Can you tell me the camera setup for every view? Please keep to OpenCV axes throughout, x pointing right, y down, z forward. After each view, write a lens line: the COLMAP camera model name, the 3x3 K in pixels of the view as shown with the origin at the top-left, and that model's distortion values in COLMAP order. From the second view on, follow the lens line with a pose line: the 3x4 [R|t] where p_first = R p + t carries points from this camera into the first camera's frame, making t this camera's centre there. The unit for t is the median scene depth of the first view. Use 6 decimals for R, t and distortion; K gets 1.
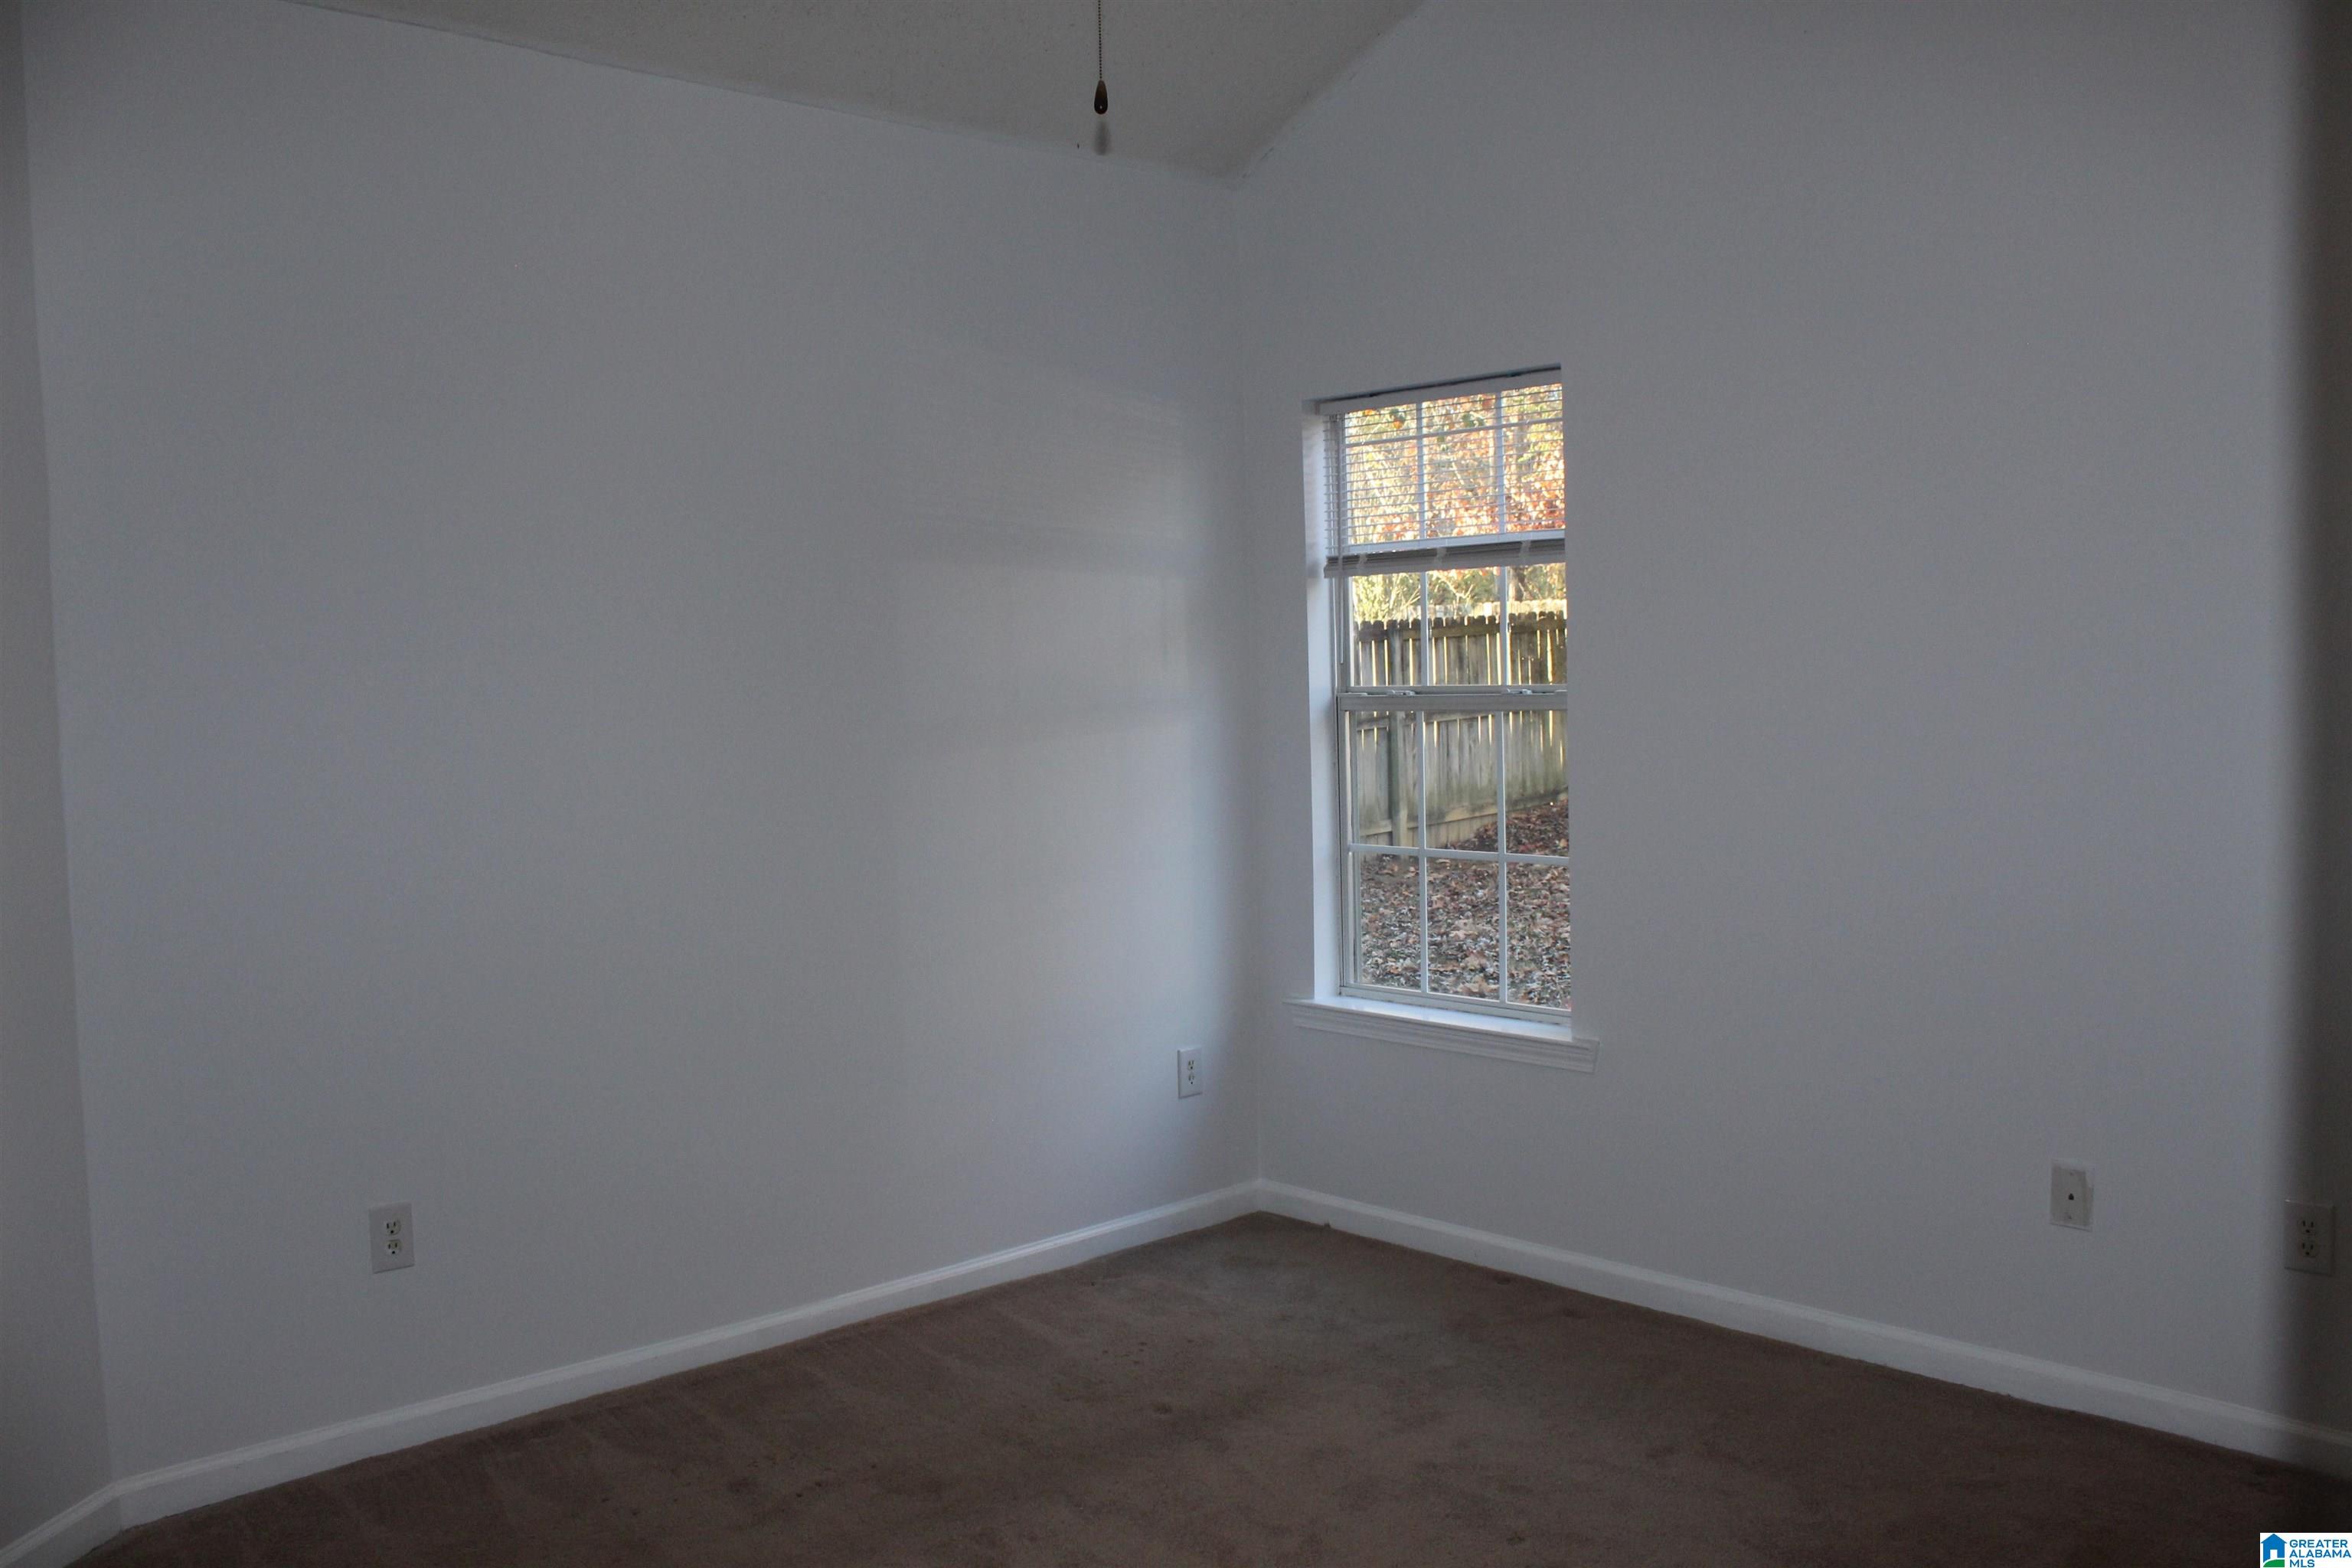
lens RADIAL K [[1986.9, 0, 1168.3], [0, 1986.9, 792.5], [0, 0, 1]] dist [-0.149516, 0.127157]
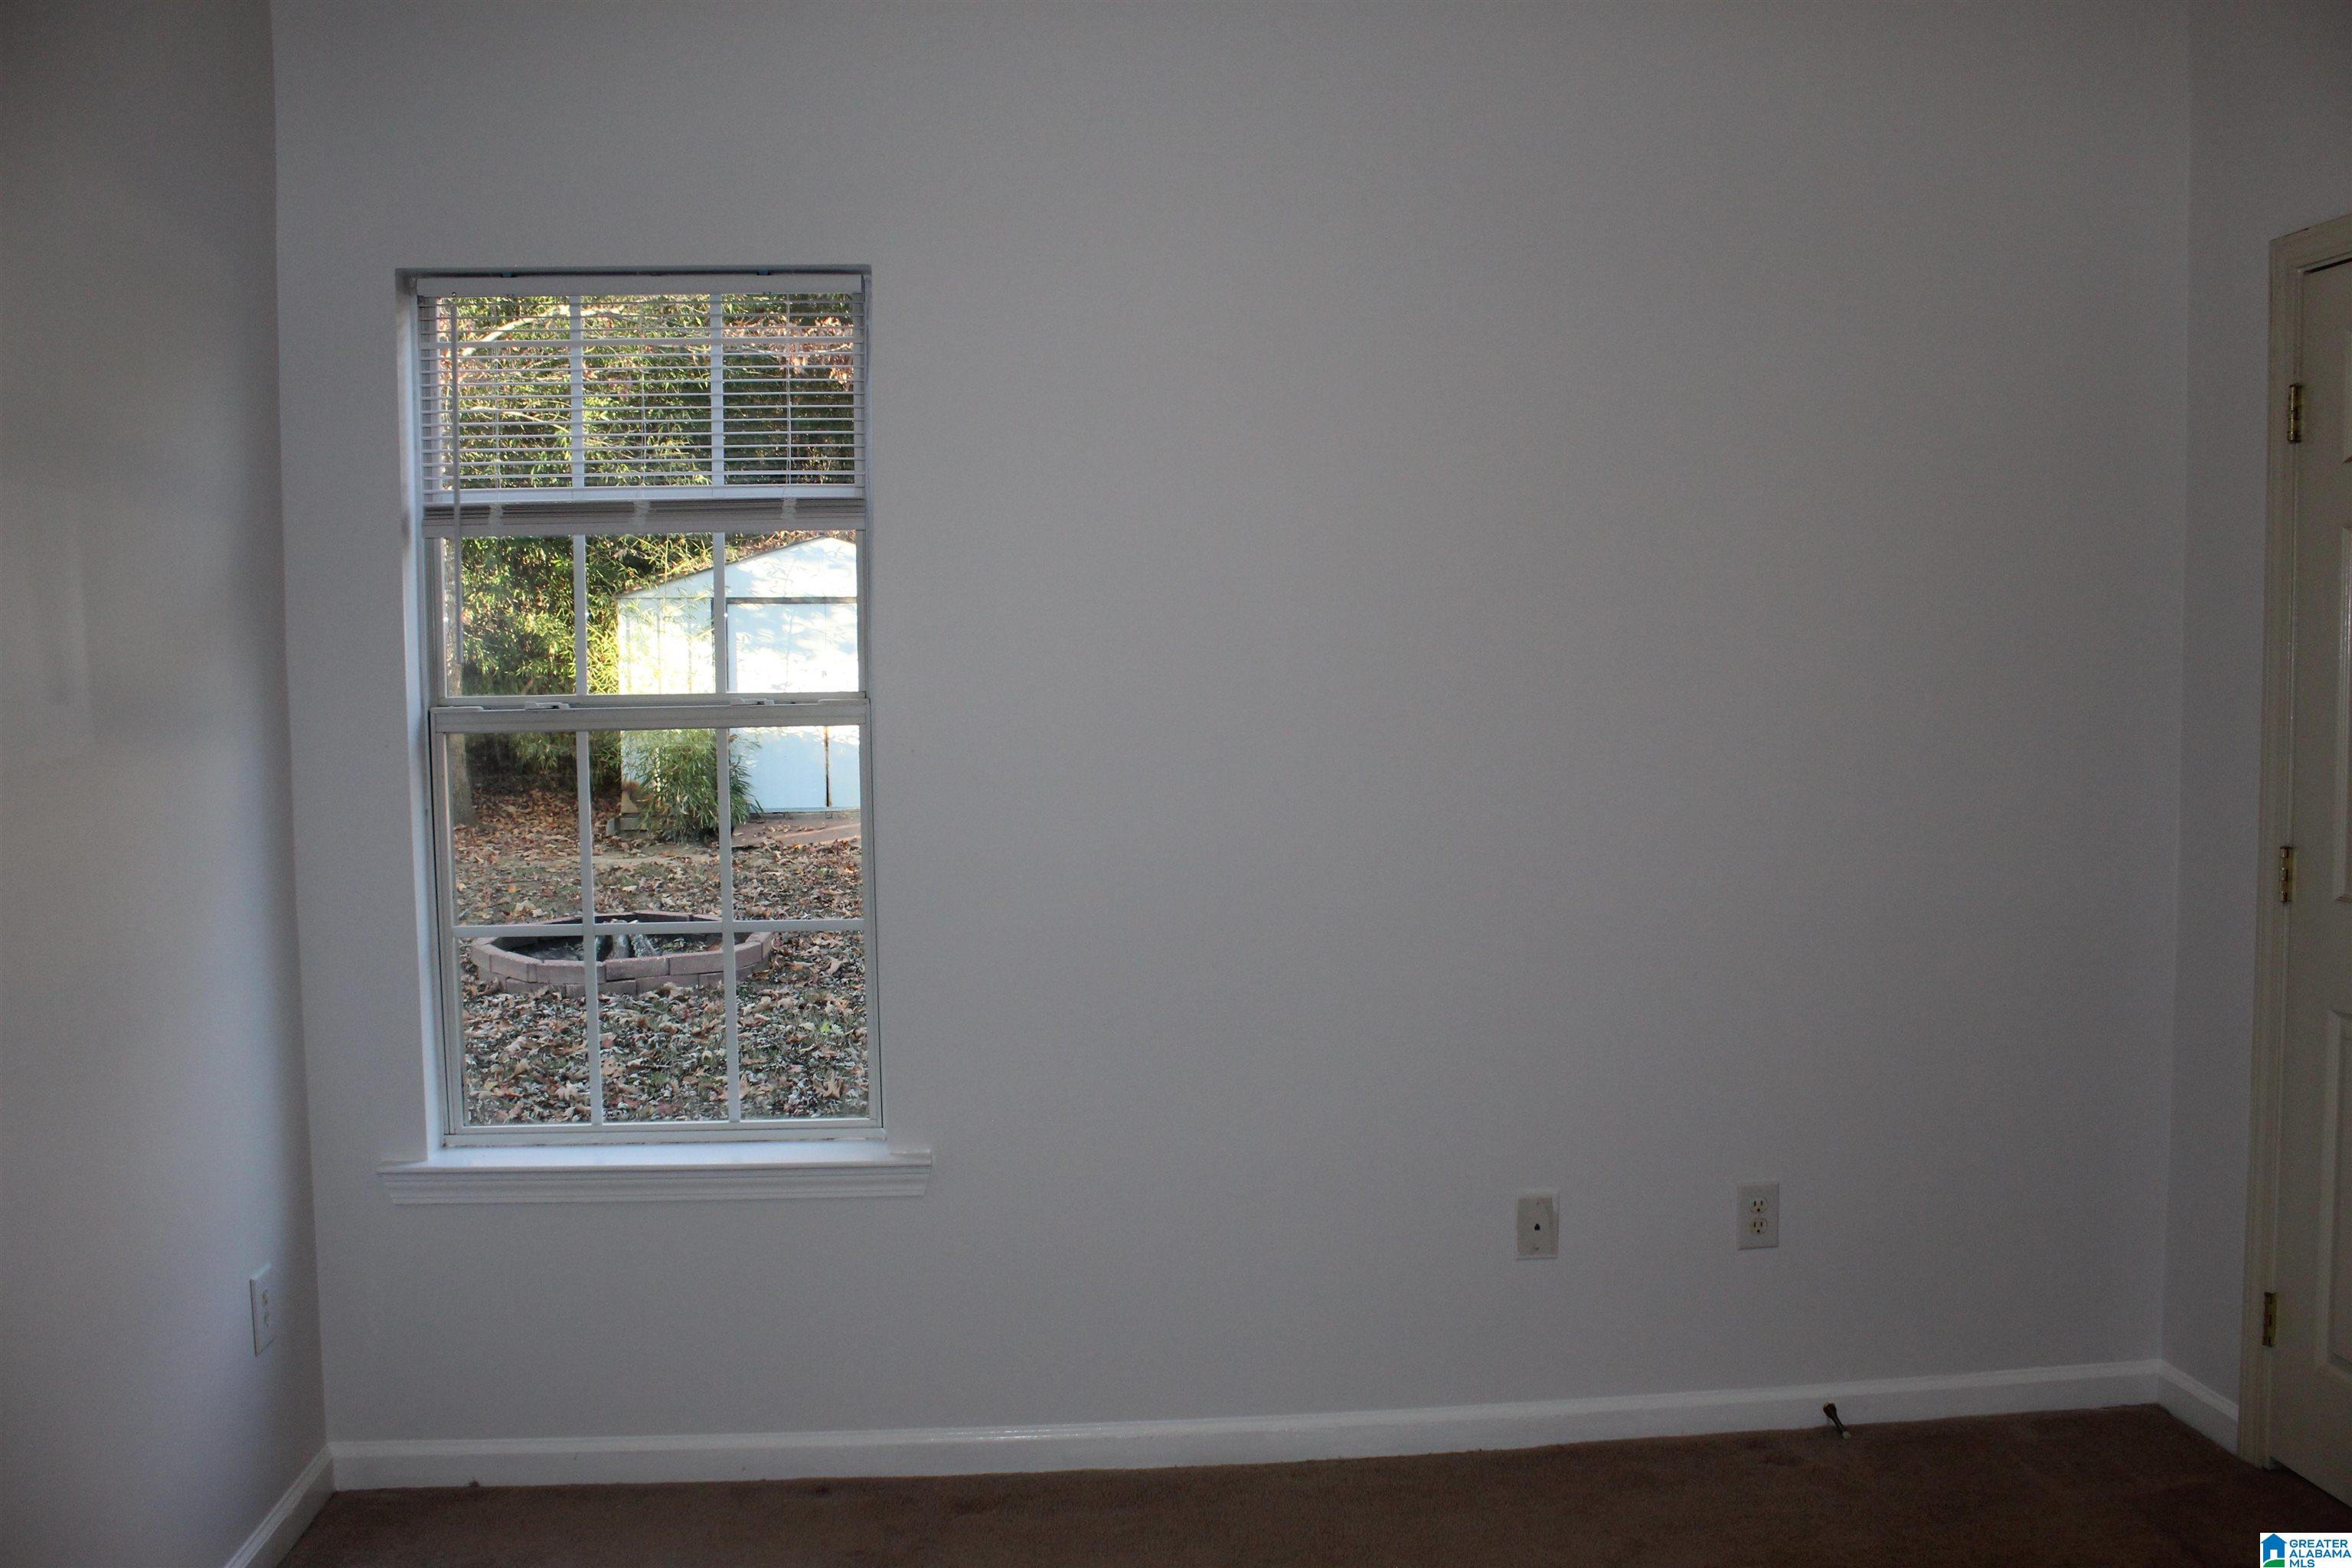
lens RADIAL K [[1986.9, 0, 1168.3], [0, 1986.9, 798.5], [0, 0, 1]] dist [-0.149516, 0.127157]
pose [[0.615869, -0.041260, 0.786768, -0.296055], [0.045189, 0.998834, 0.017008, -0.019469], [-0.786552, 0.025078, 0.617015, 0.402921]]
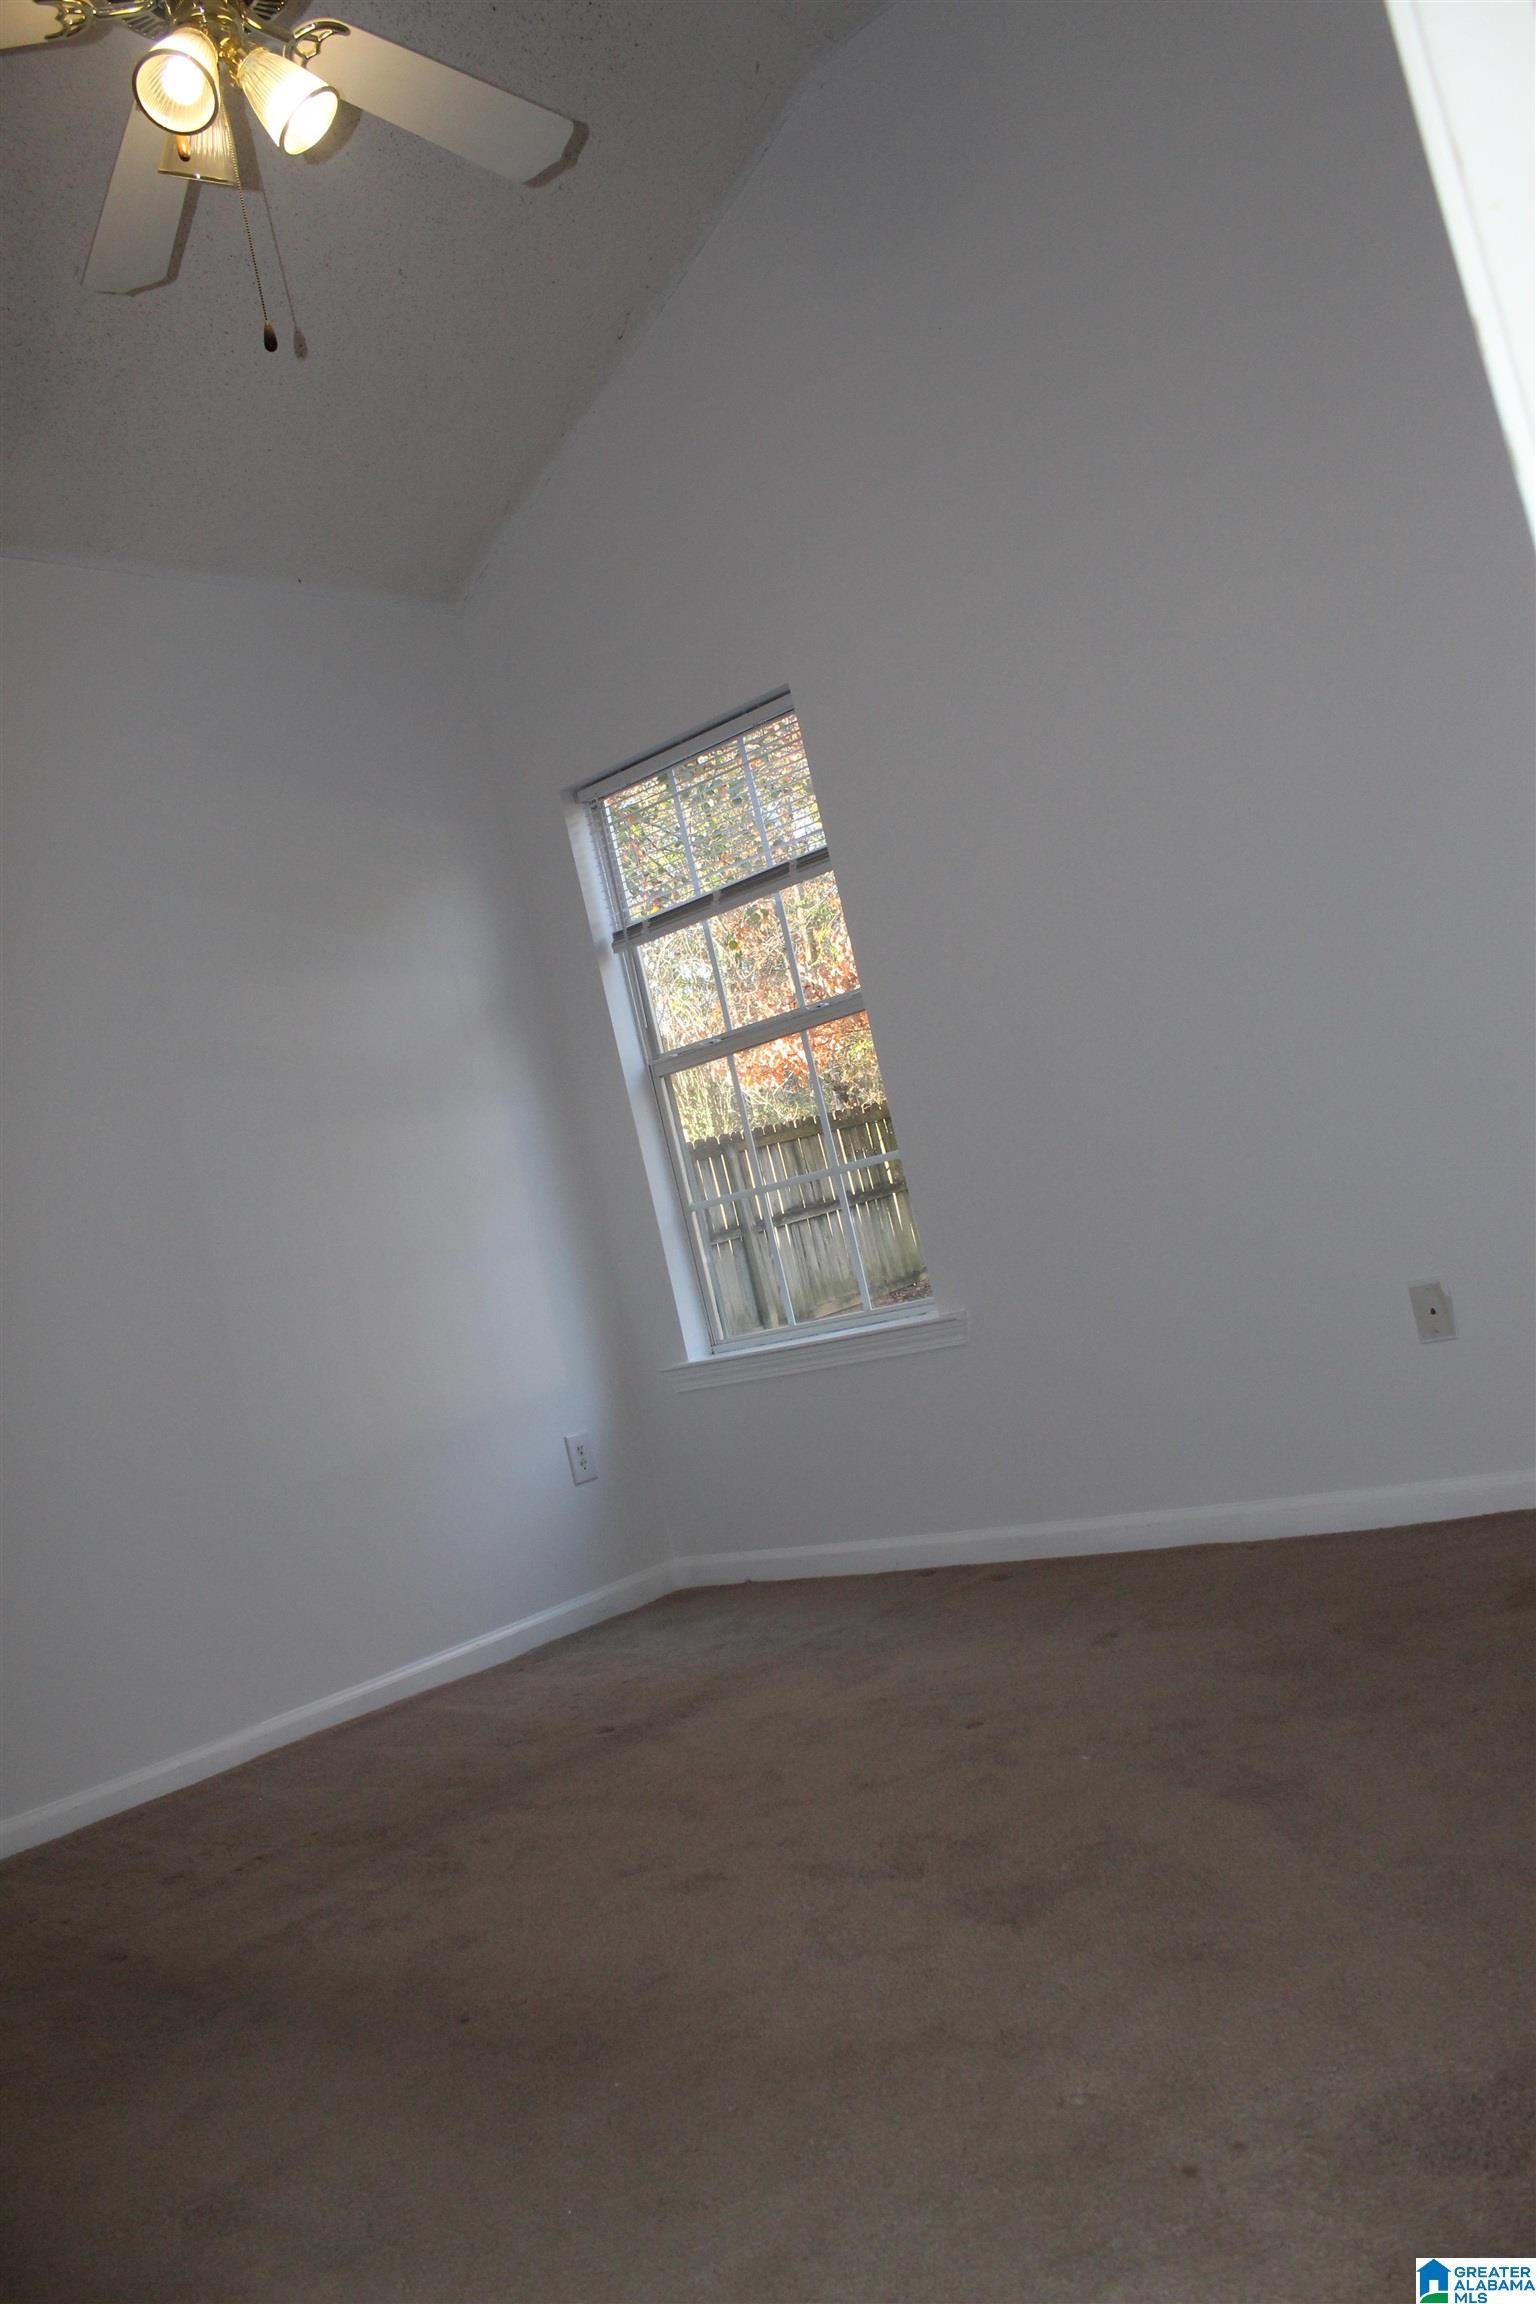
lens RADIAL K [[1946.3, 0, 750.3], [0, 1946.3, 1153.0], [0, 0, 1]] dist [-0.149516, 0.127157]
pose [[0.973612, -0.193198, 0.121466, 0.005302], [0.207354, 0.971210, -0.117287, 0.128141], [-0.095310, 0.139378, 0.985642, 0.013636]]
